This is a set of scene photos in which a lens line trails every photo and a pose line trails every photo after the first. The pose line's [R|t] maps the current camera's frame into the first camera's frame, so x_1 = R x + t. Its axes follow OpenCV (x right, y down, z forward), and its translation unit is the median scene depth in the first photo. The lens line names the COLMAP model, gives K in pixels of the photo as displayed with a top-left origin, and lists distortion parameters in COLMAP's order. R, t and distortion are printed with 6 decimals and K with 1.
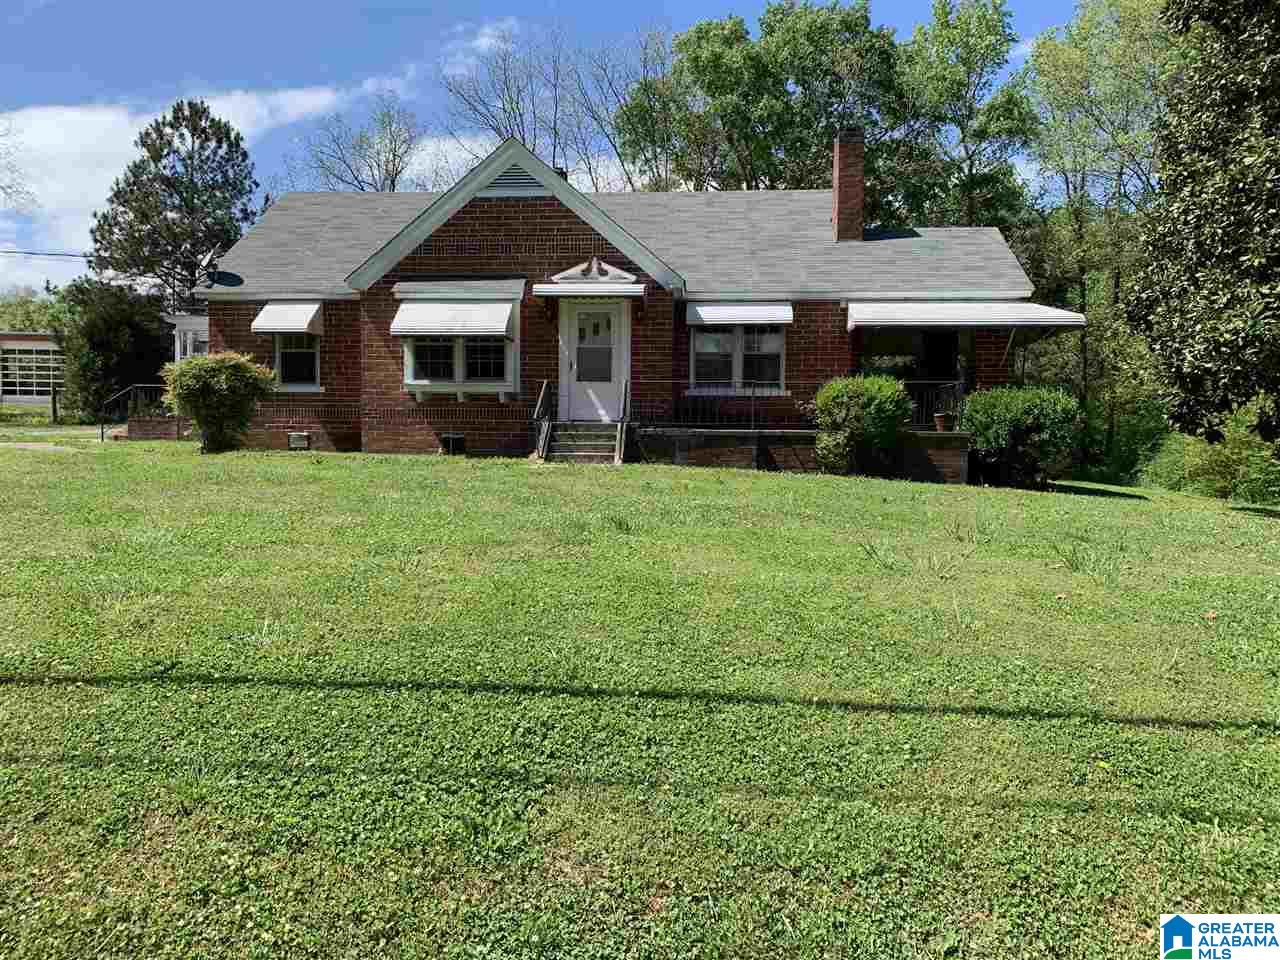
lens RADIAL K [[969.6, 0, 613.0], [0, 969.6, 476.8], [0, 0, 1]] dist [0.047192, -0.054801]
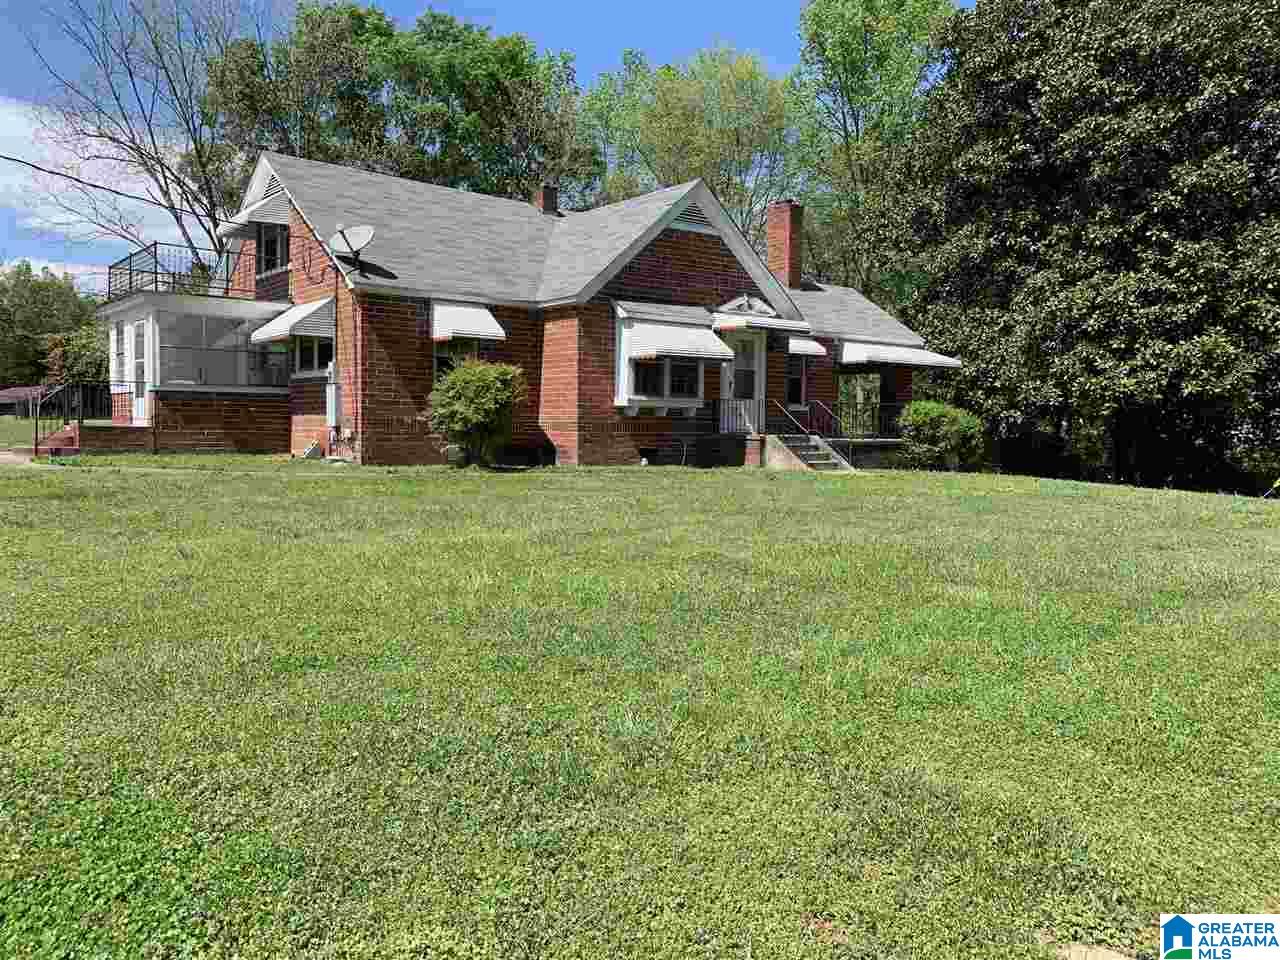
lens RADIAL K [[969.6, 0, 613.0], [0, 969.6, 476.8], [0, 0, 1]] dist [0.047192, -0.054801]
pose [[0.761619, -0.031930, 0.647237, -0.899315], [0.019978, 0.999468, 0.025799, -0.038939], [-0.647717, -0.006719, 0.761852, 0.212143]]
